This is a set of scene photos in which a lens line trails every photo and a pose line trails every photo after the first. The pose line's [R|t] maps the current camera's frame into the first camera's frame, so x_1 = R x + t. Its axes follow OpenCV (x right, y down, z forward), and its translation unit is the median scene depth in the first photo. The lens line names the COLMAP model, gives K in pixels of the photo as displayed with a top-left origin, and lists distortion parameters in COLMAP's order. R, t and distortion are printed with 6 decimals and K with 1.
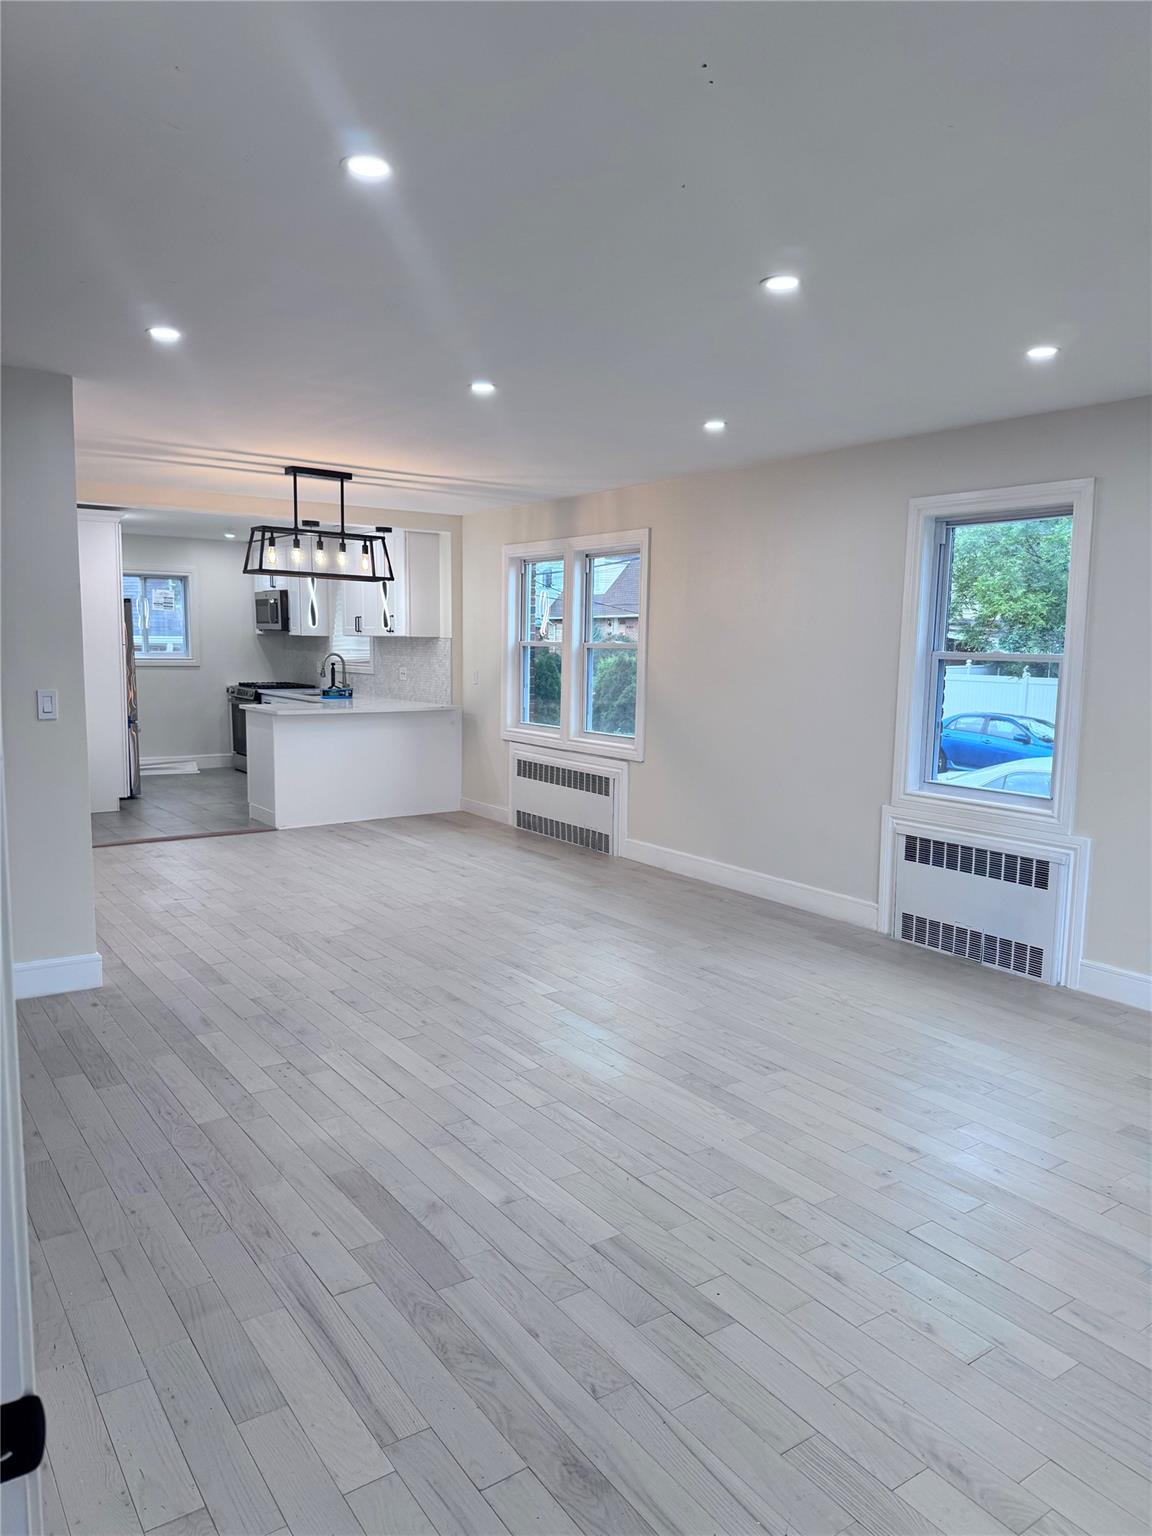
lens RADIAL K [[1061.7, 0, 576.3], [0, 1061.7, 776.2], [0, 0, 1]] dist [0.185888, -0.369604]
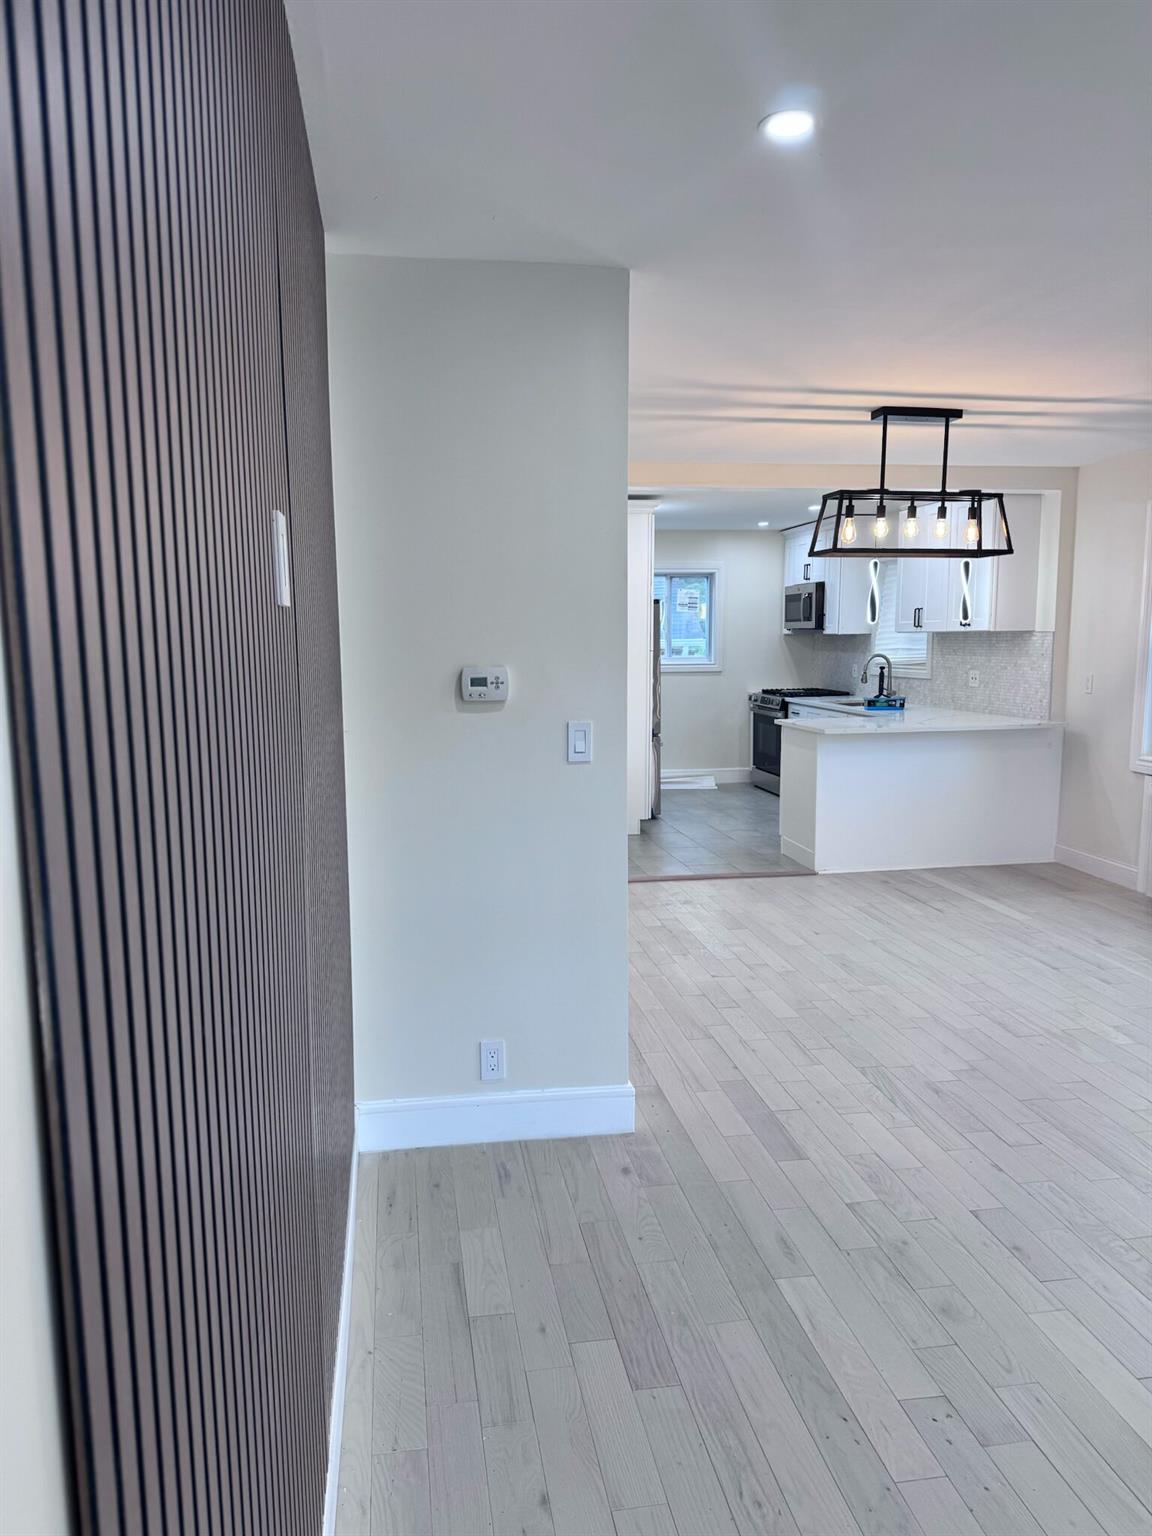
lens RADIAL K [[1061.7, 0, 576.3], [0, 1061.7, 776.2], [0, 0, 1]] dist [0.185888, -0.369604]
pose [[0.902400, 0.039292, -0.429104, -0.088967], [-0.038122, 0.999209, 0.011326, -0.024275], [0.429209, 0.006138, 0.903184, 0.172314]]
